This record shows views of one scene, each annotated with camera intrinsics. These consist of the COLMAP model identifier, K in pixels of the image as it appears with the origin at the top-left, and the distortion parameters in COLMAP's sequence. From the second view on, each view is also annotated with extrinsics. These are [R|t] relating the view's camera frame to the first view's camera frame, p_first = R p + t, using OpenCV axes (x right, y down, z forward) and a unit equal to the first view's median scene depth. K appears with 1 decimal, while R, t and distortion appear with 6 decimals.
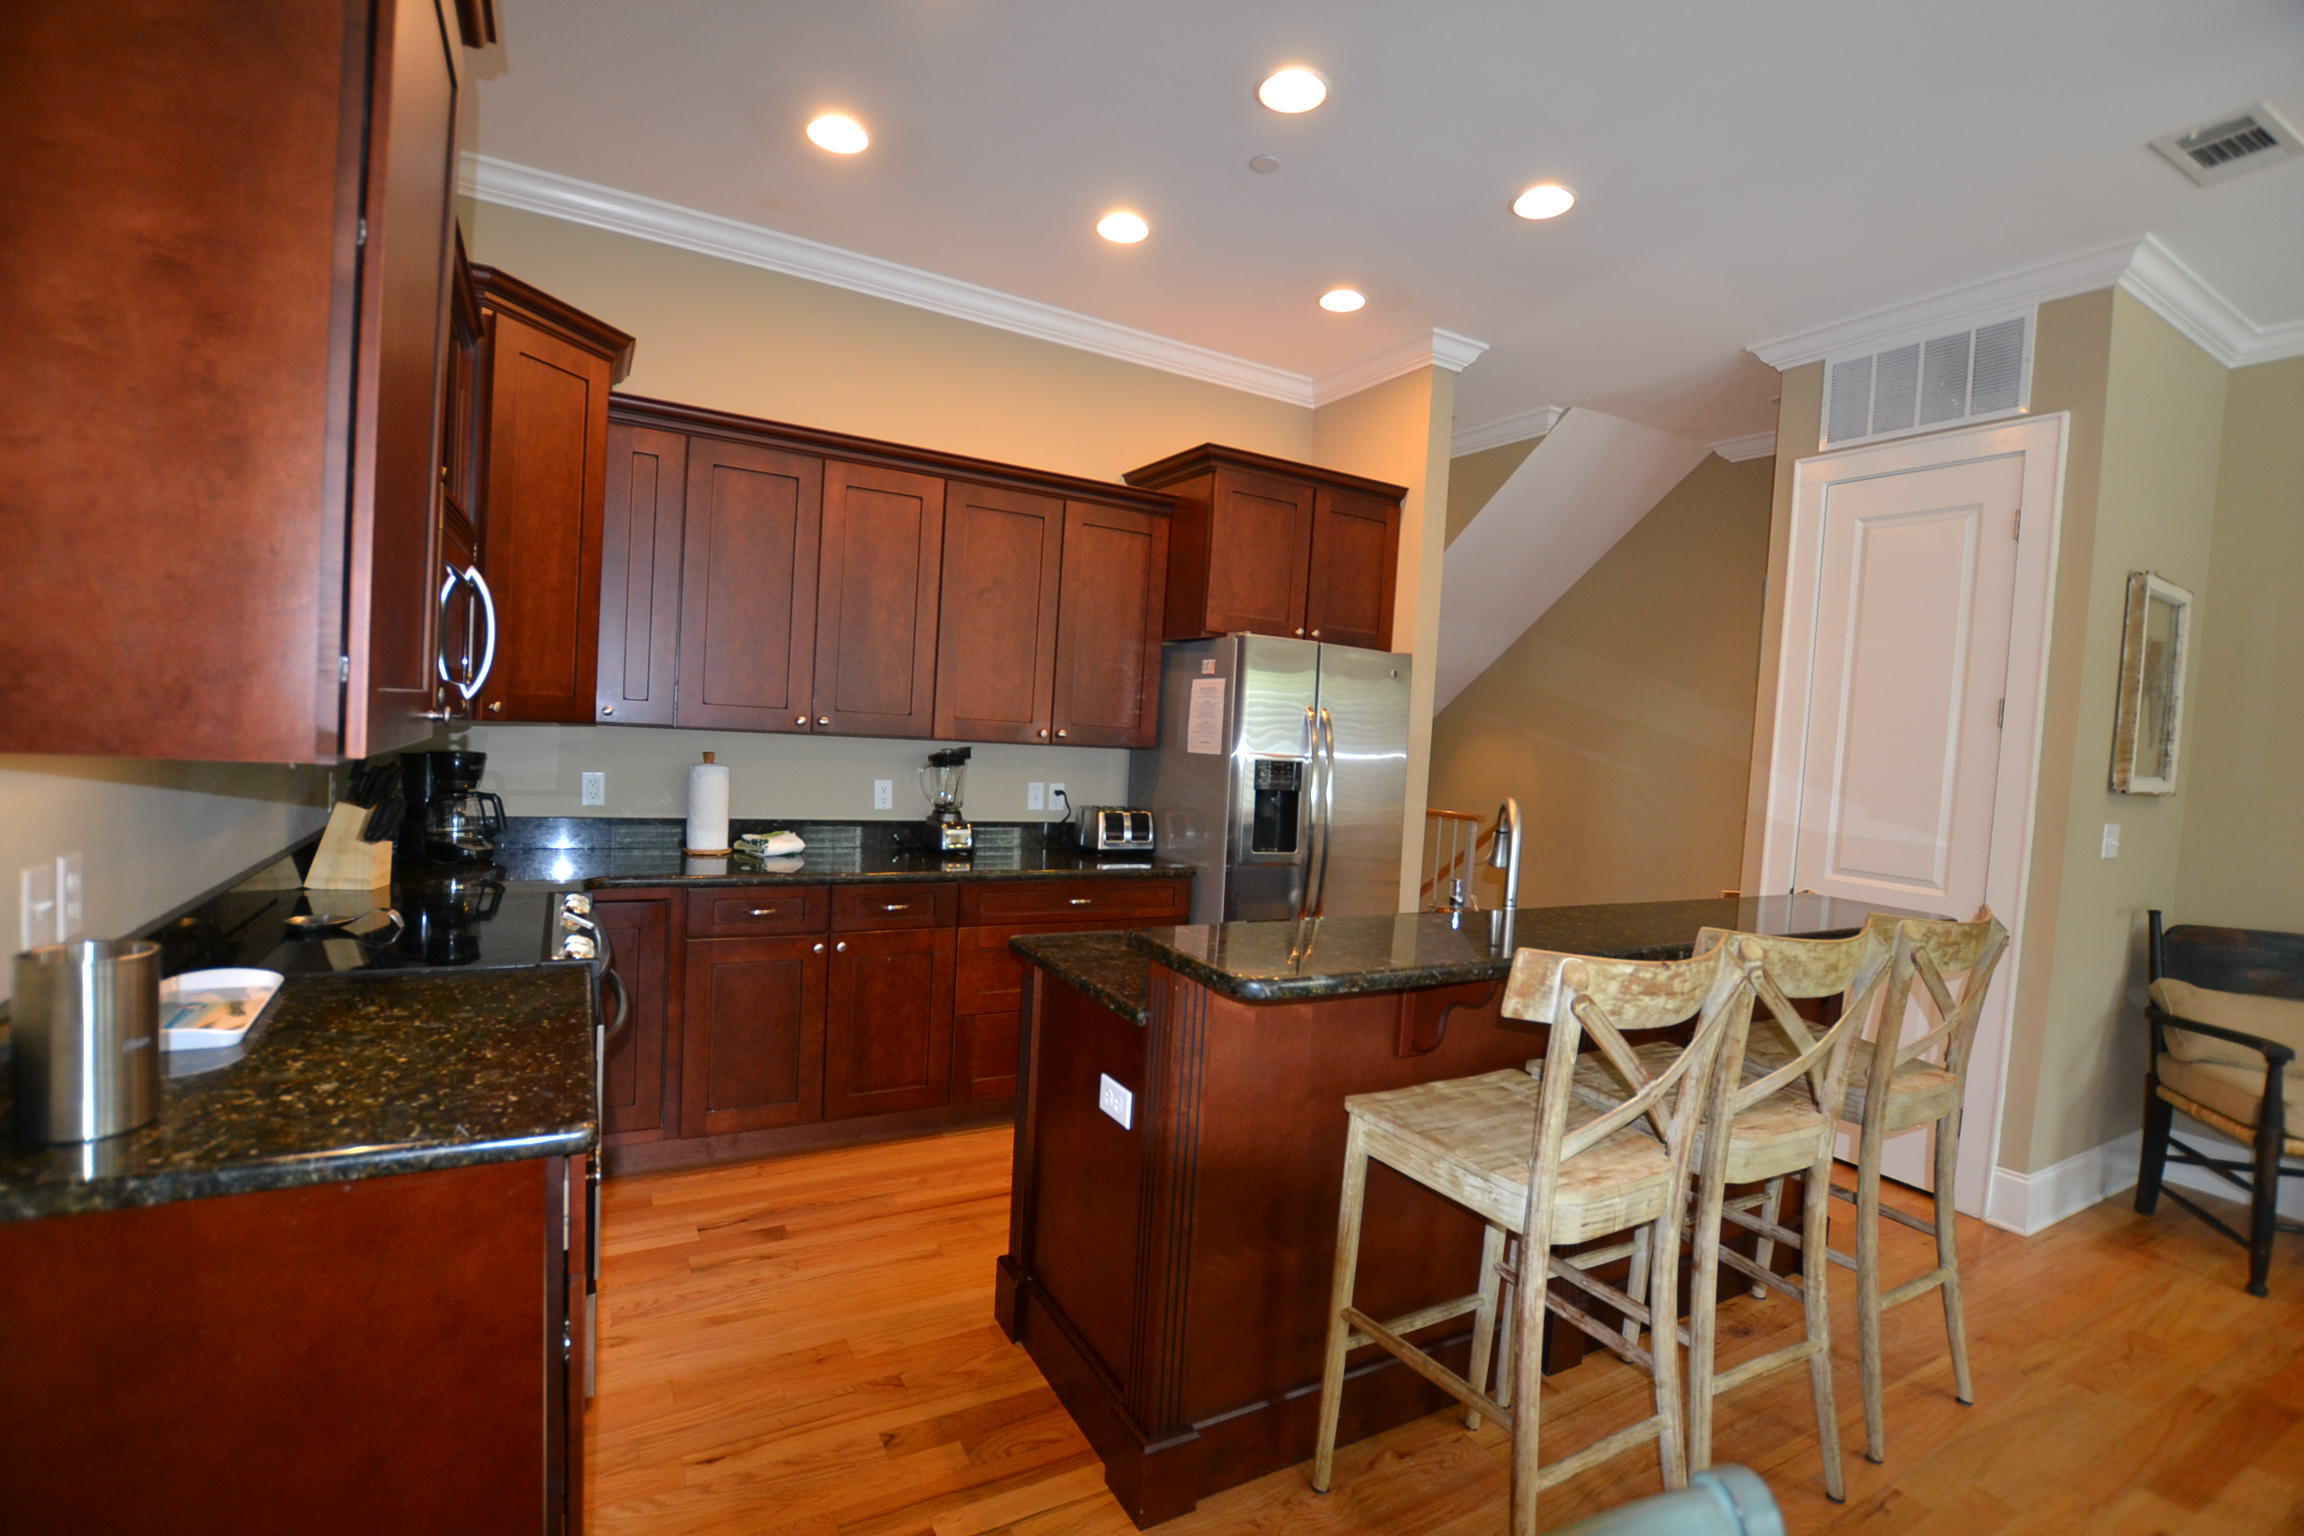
lens RADIAL K [[1032.0, 0, 1148.7], [0, 1032.0, 766.9], [0, 0, 1]] dist [-0.000401, -0.001056]
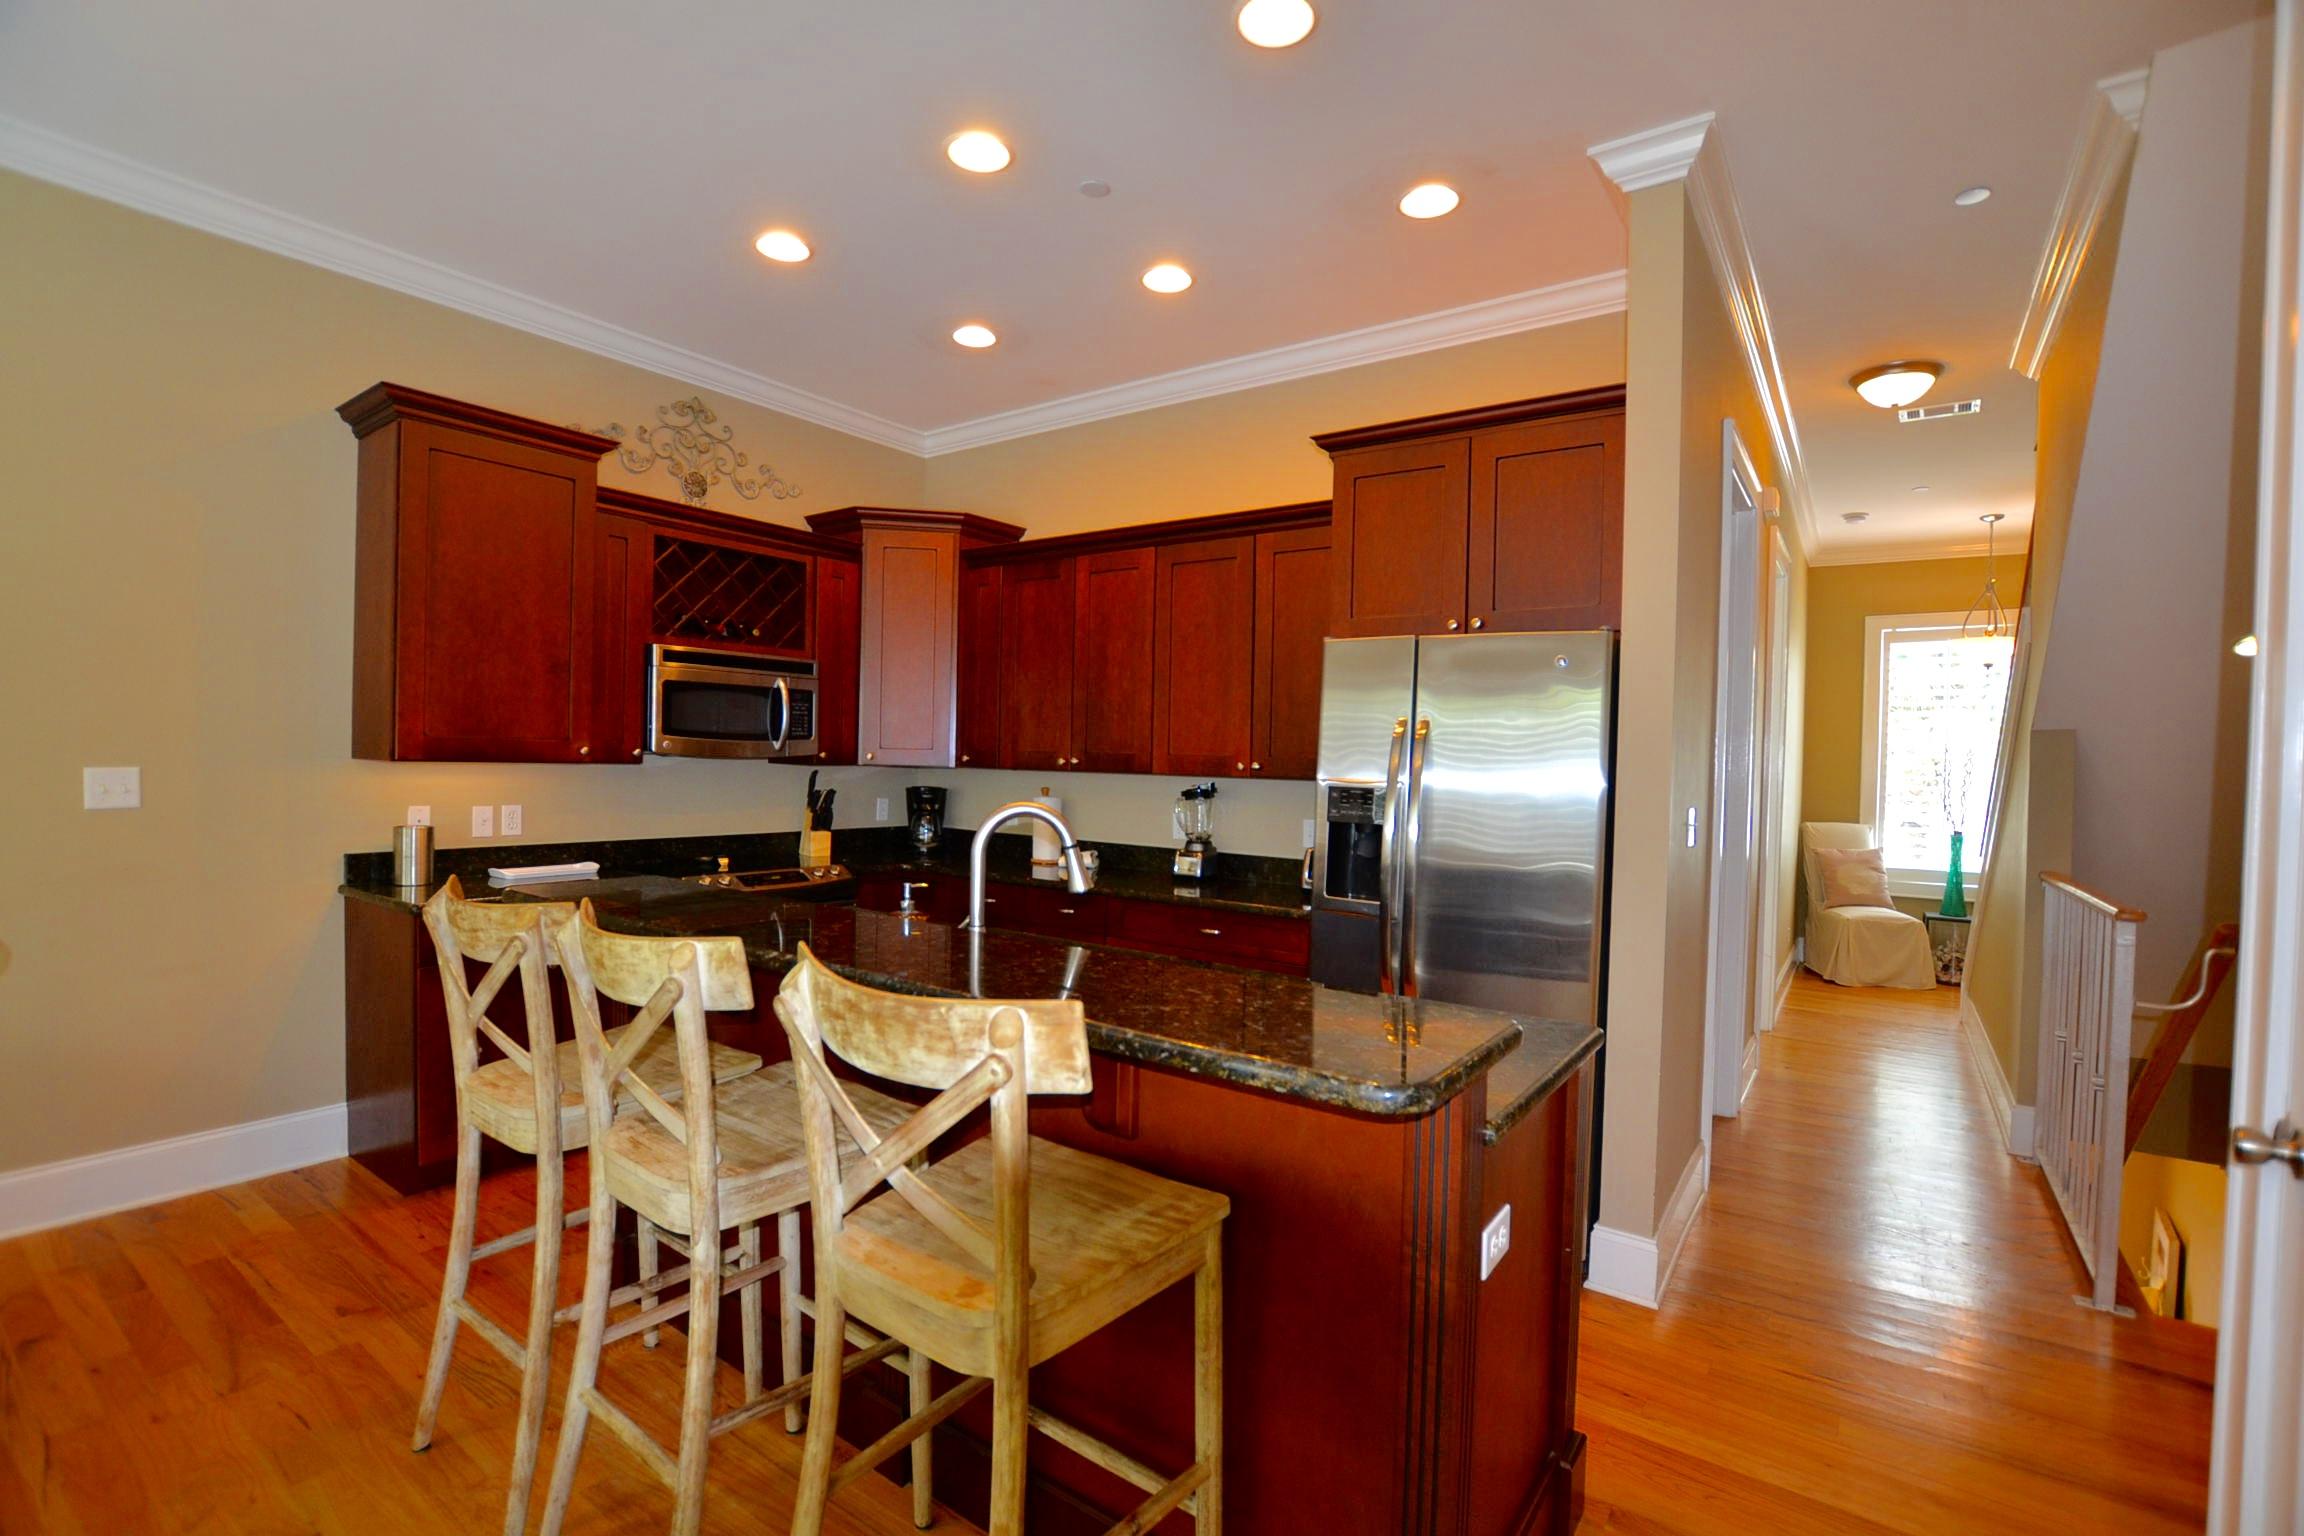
lens RADIAL K [[1032.0, 0, 1154.1], [0, 1032.0, 775.2], [0, 0, 1]] dist [-0.000401, -0.001056]
pose [[0.441760, -0.031609, -0.896576, 0.786989], [-0.029093, 0.998349, -0.049532, 0.029405], [0.896661, 0.047965, 0.440111, 0.488897]]
